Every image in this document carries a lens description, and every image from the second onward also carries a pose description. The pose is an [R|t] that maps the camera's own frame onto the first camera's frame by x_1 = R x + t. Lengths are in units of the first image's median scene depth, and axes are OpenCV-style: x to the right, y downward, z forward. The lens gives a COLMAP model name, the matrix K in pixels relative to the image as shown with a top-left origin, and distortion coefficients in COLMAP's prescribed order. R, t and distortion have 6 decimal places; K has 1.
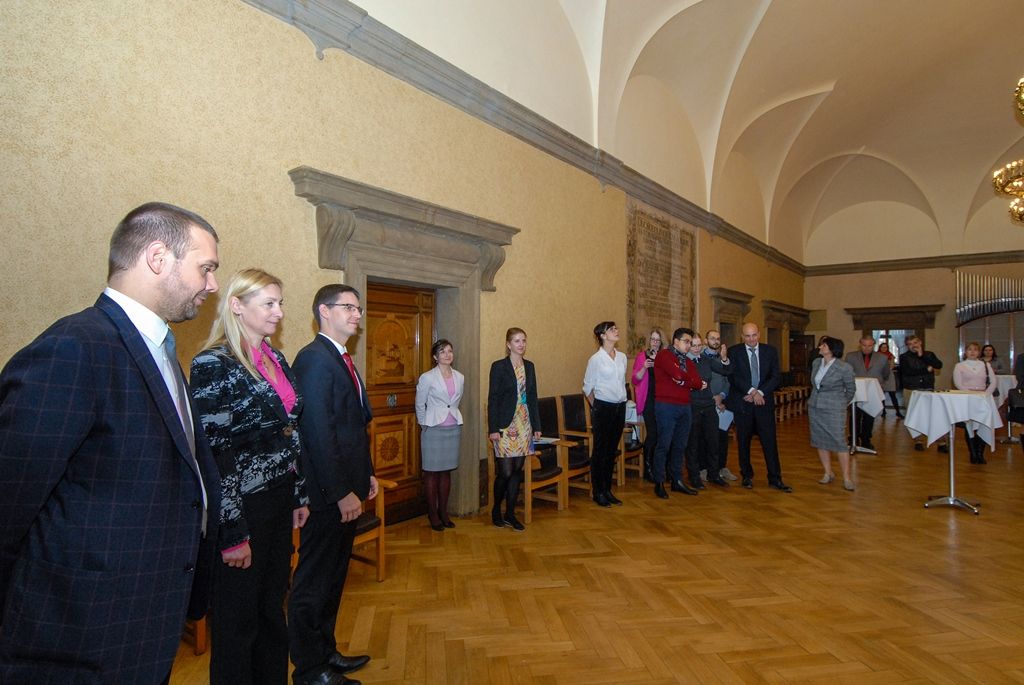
lens RADIAL K [[556.0, 0, 513.4], [0, 556.0, 356.0], [0, 0, 1]] dist [0.004552, -0.000548]
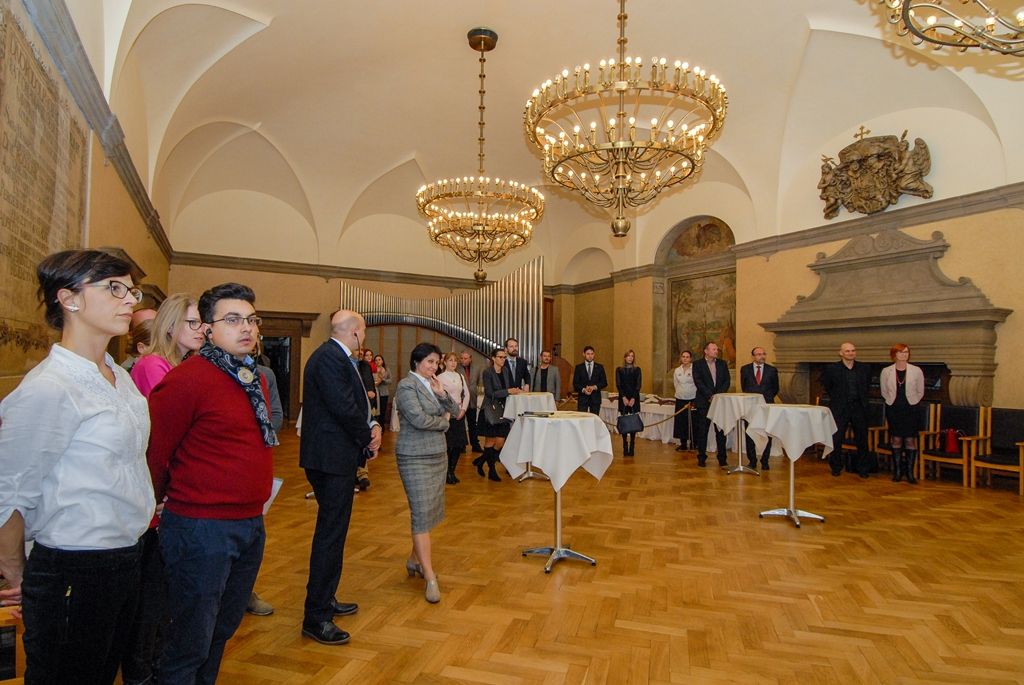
lens RADIAL K [[556.0, 0, 513.4], [0, 556.0, 356.0], [0, 0, 1]] dist [0.004552, -0.000548]
pose [[0.405338, 0.014997, 0.914044, 0.003502], [-0.002469, 0.999880, -0.015310, -0.002141], [-0.914164, 0.003949, 0.405326, 0.283993]]
